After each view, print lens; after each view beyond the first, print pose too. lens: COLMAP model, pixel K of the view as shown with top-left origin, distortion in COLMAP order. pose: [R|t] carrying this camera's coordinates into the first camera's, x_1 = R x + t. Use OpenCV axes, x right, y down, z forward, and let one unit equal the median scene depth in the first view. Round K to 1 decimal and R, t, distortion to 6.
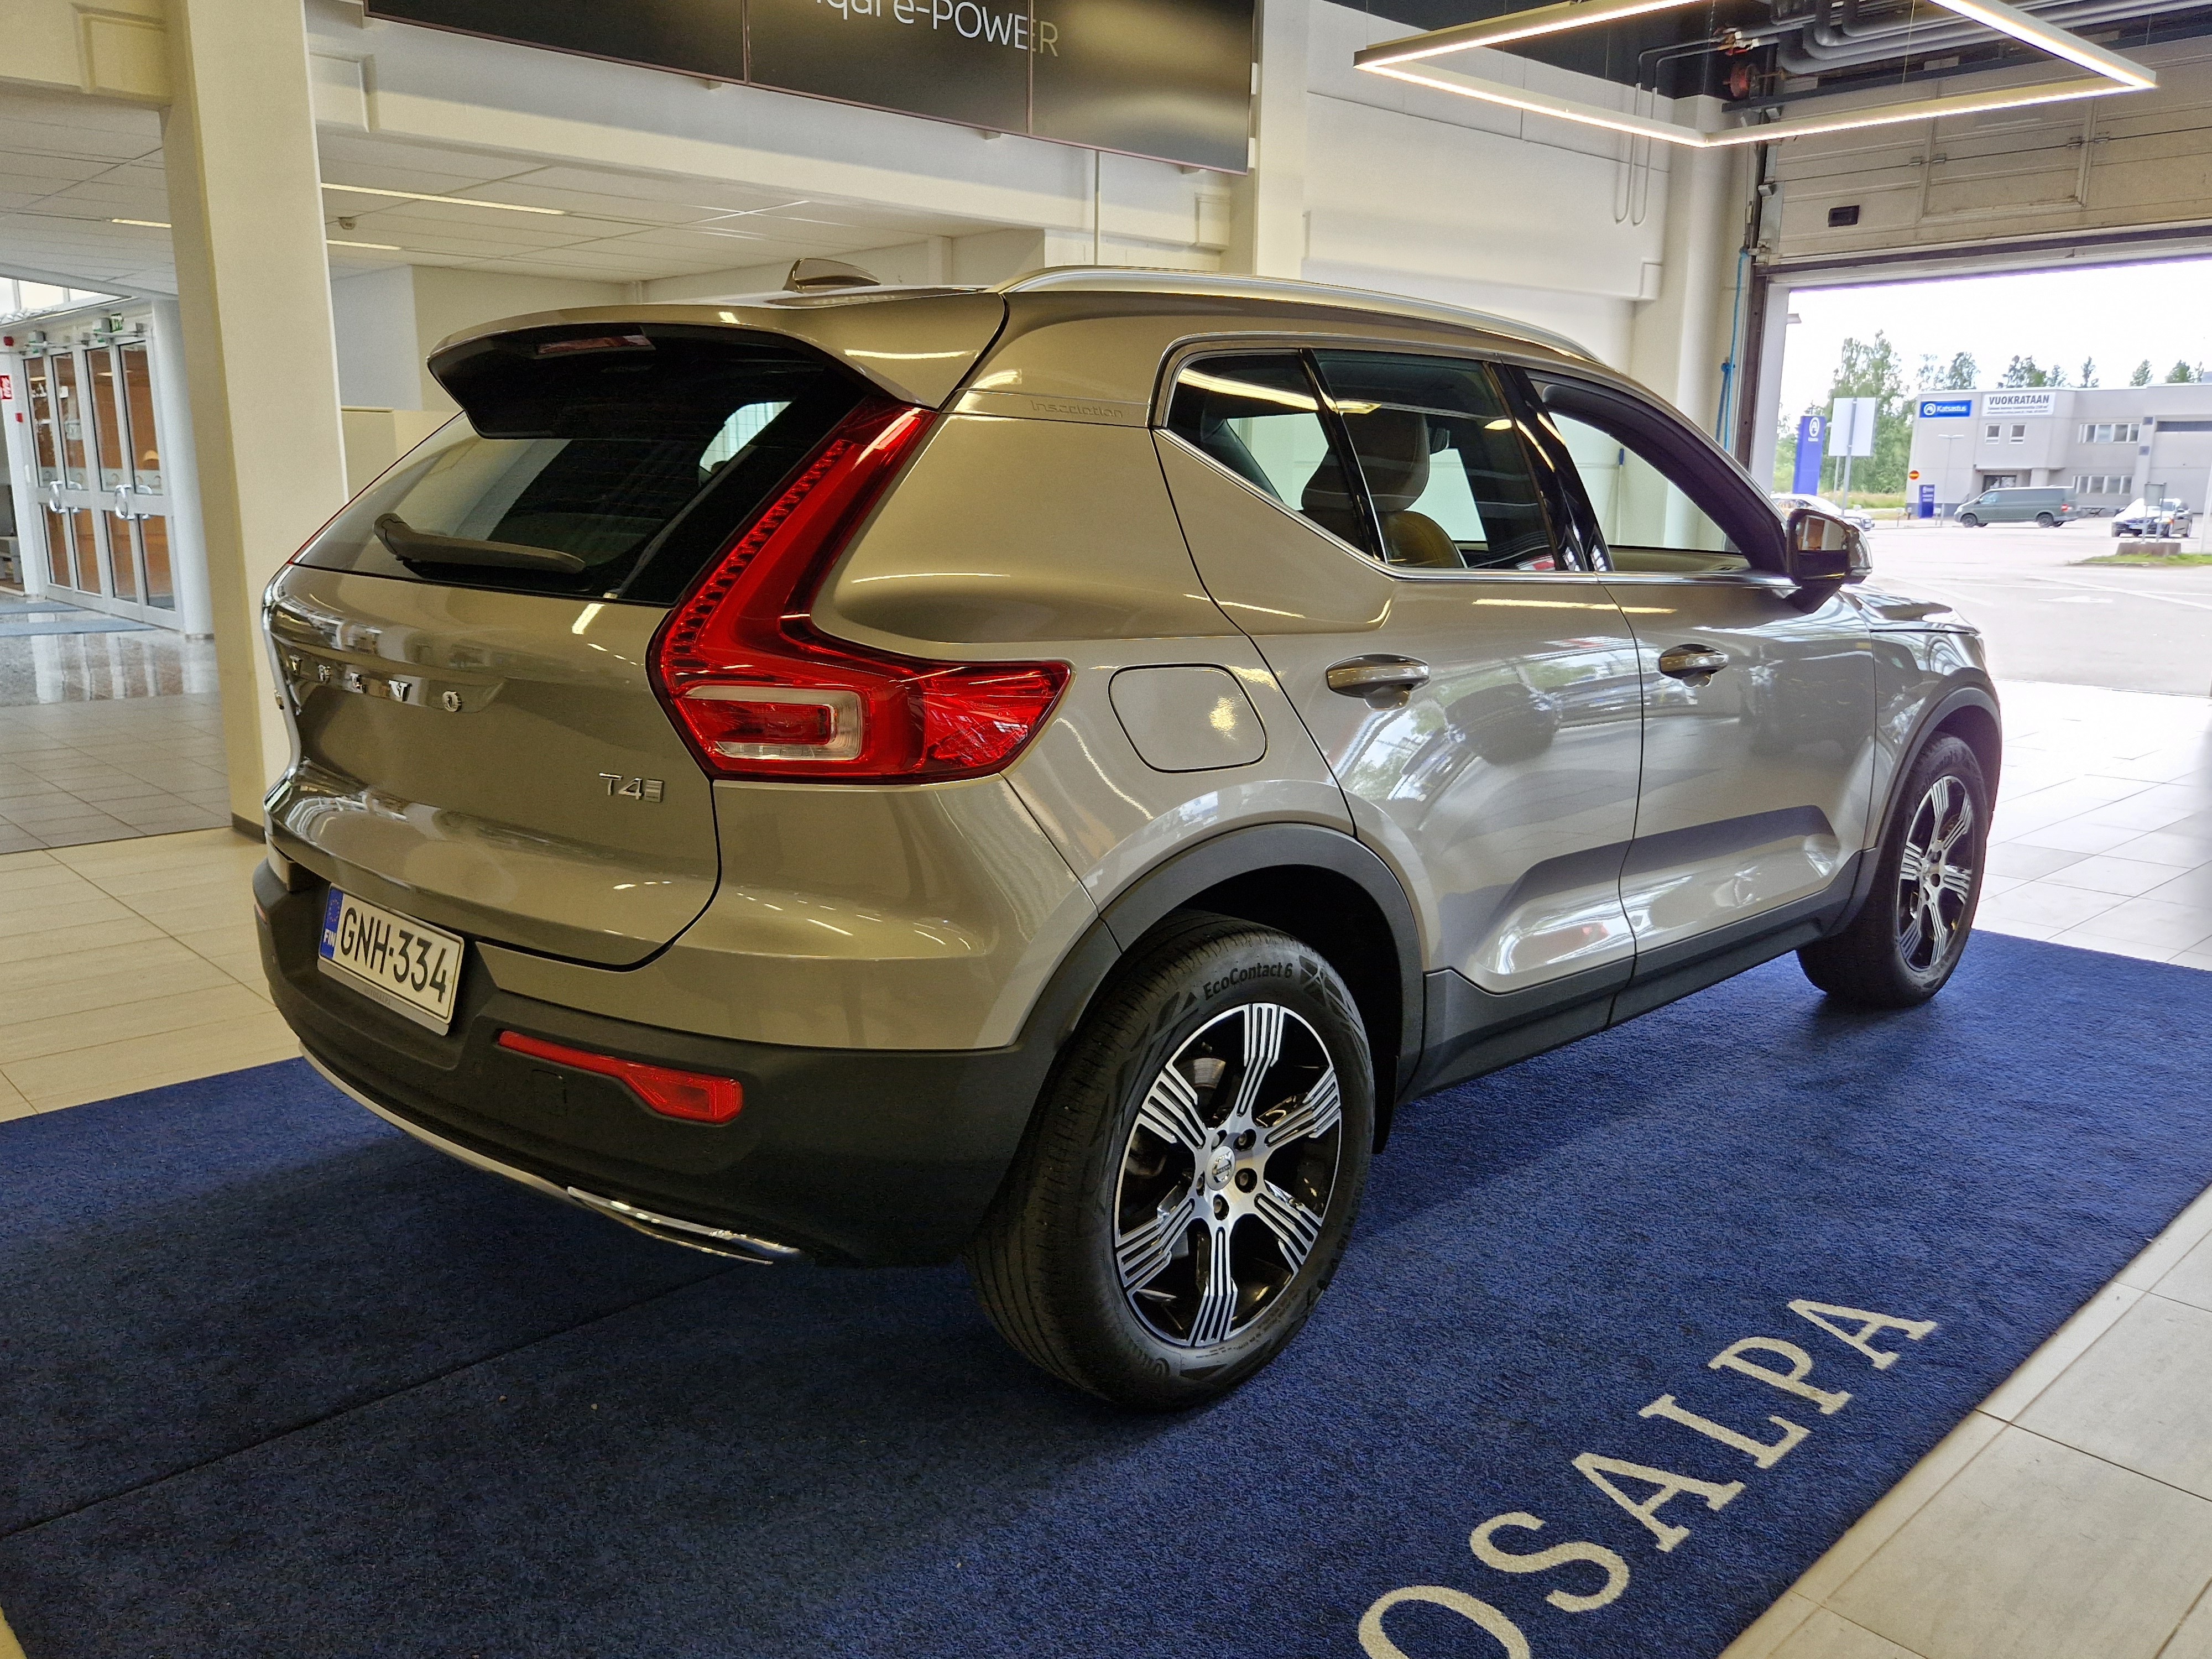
lens RADIAL K [[1735.6, 0, 1093.3], [0, 1735.6, 818.4], [0, 0, 1]] dist [0.058630, -0.045716]
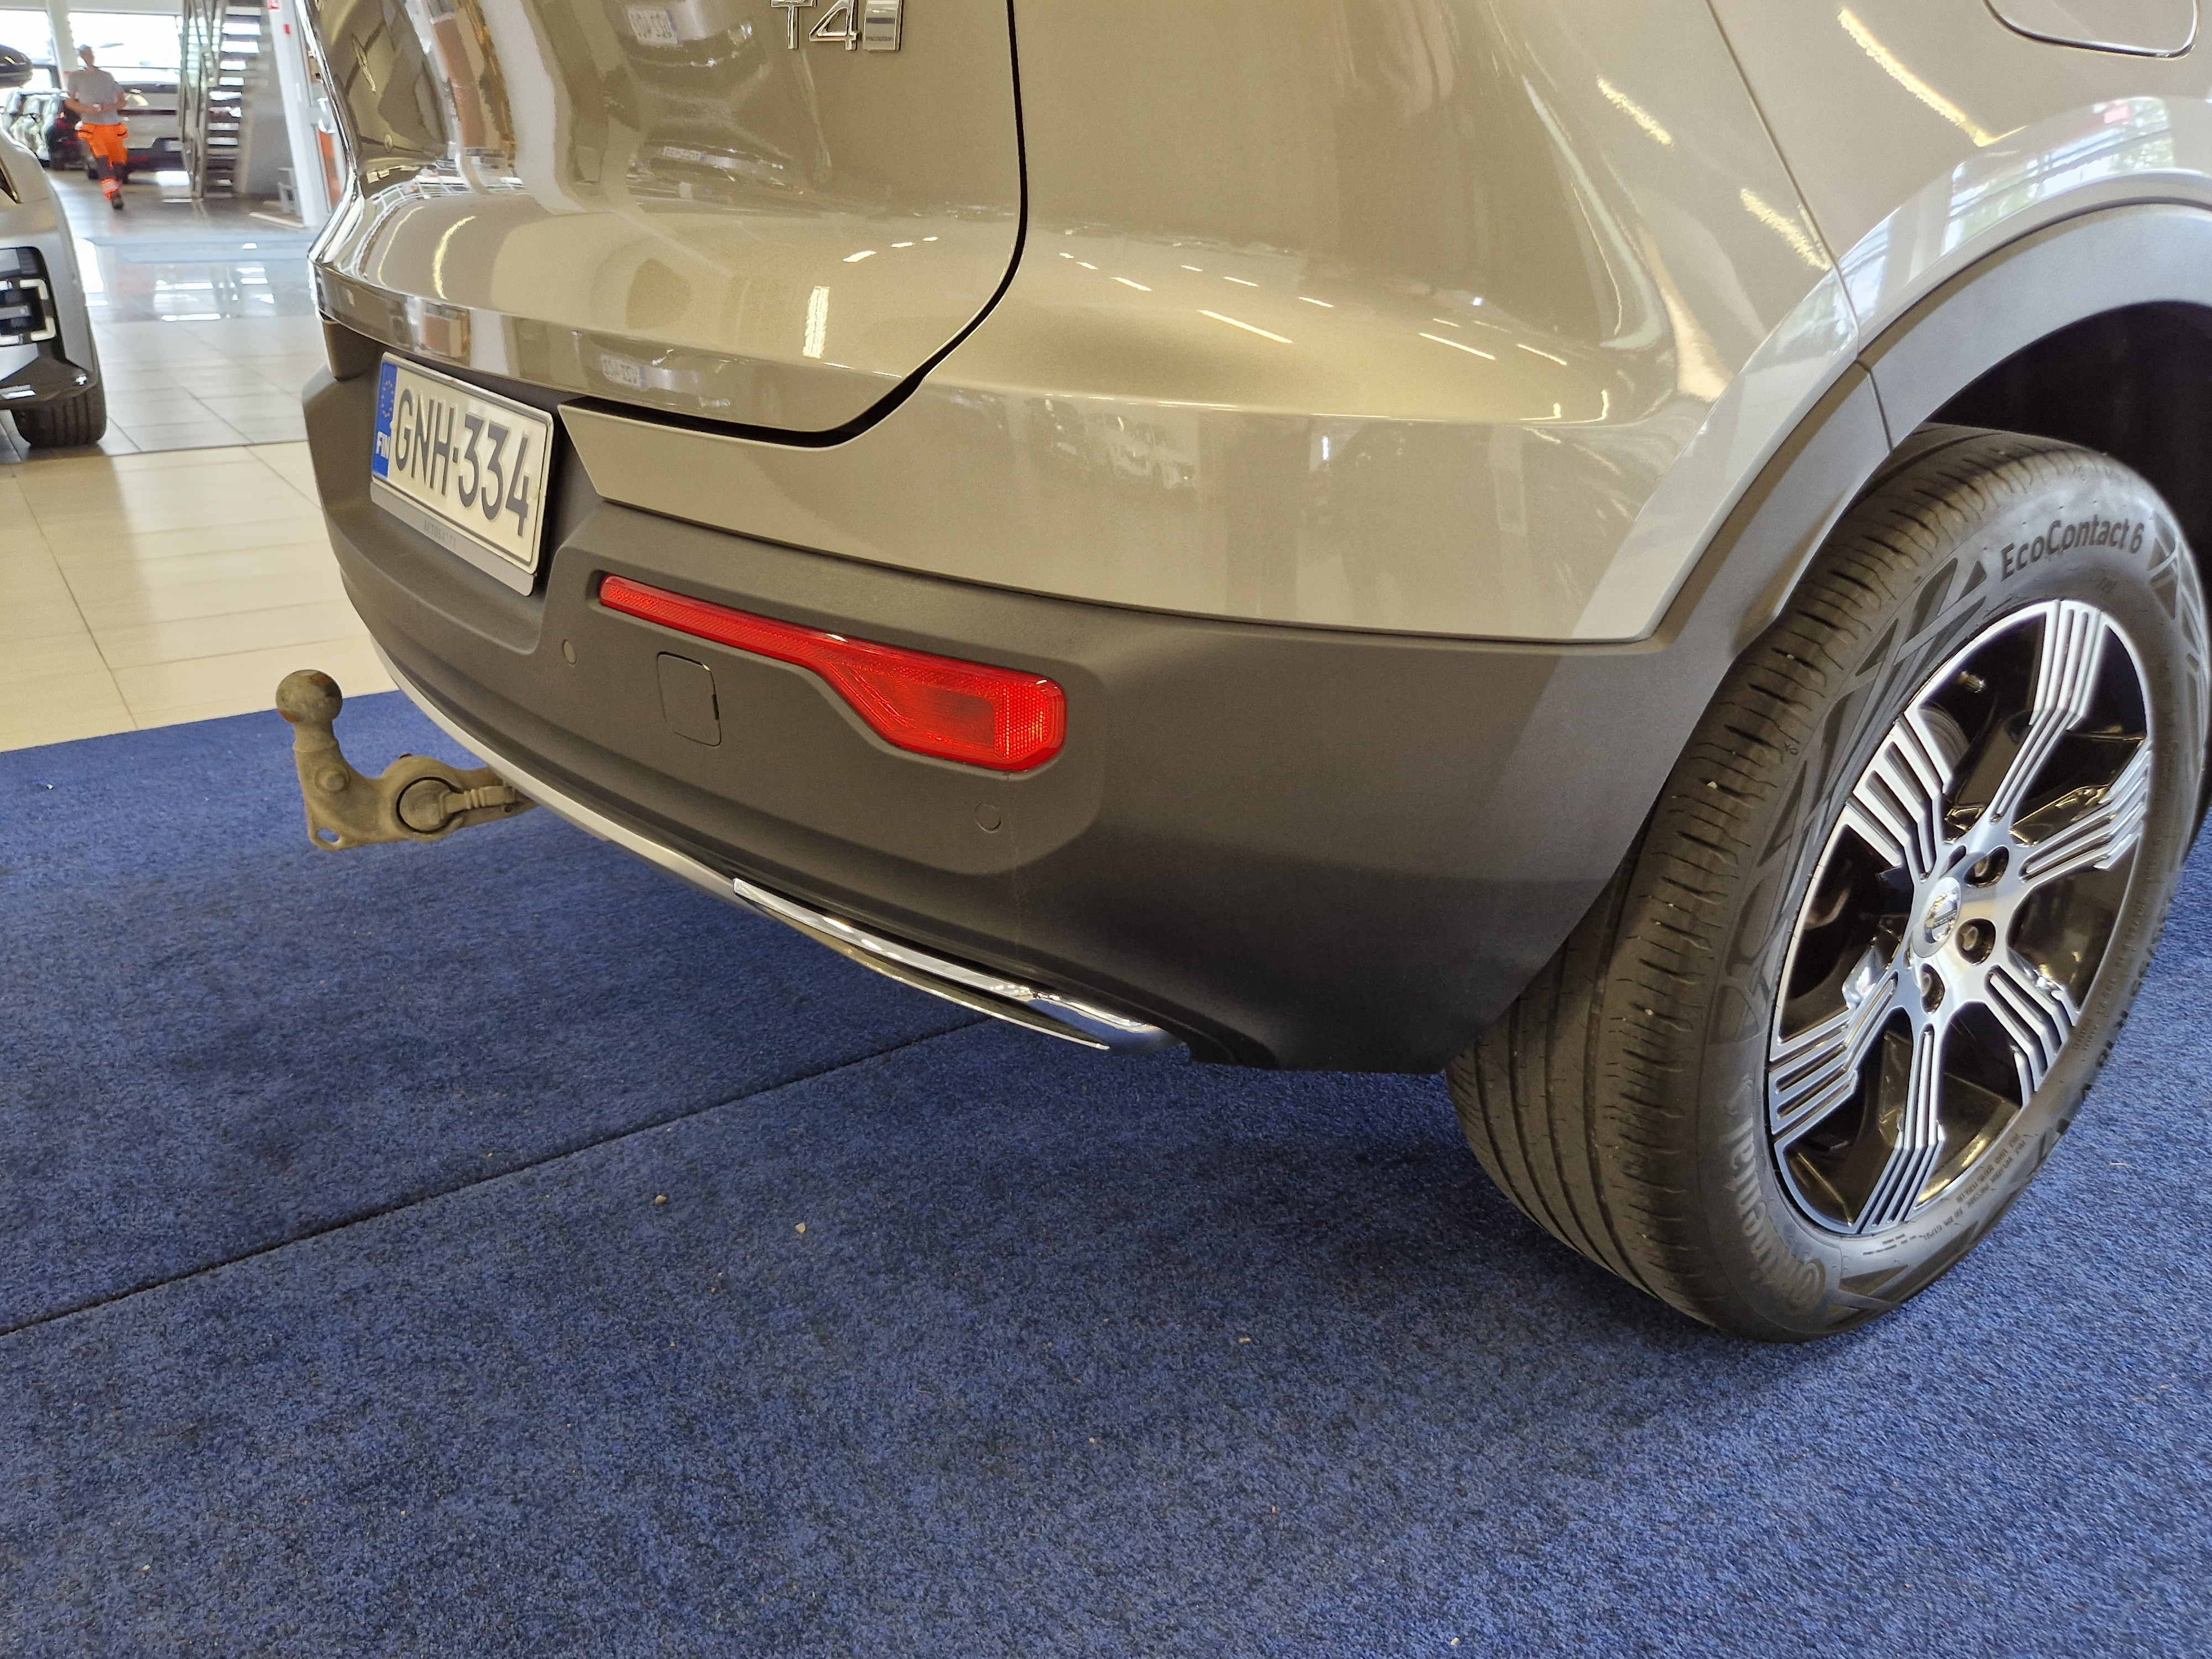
lens RADIAL K [[1735.6, 0, 1106.4], [0, 1735.6, 835.2], [0, 0, 1]] dist [0.058630, -0.045716]
pose [[0.988461, 0.056158, -0.140678, -0.105475], [-0.029762, 0.982636, 0.183143, 0.089939], [0.148520, -0.176843, 0.972969, 0.465433]]
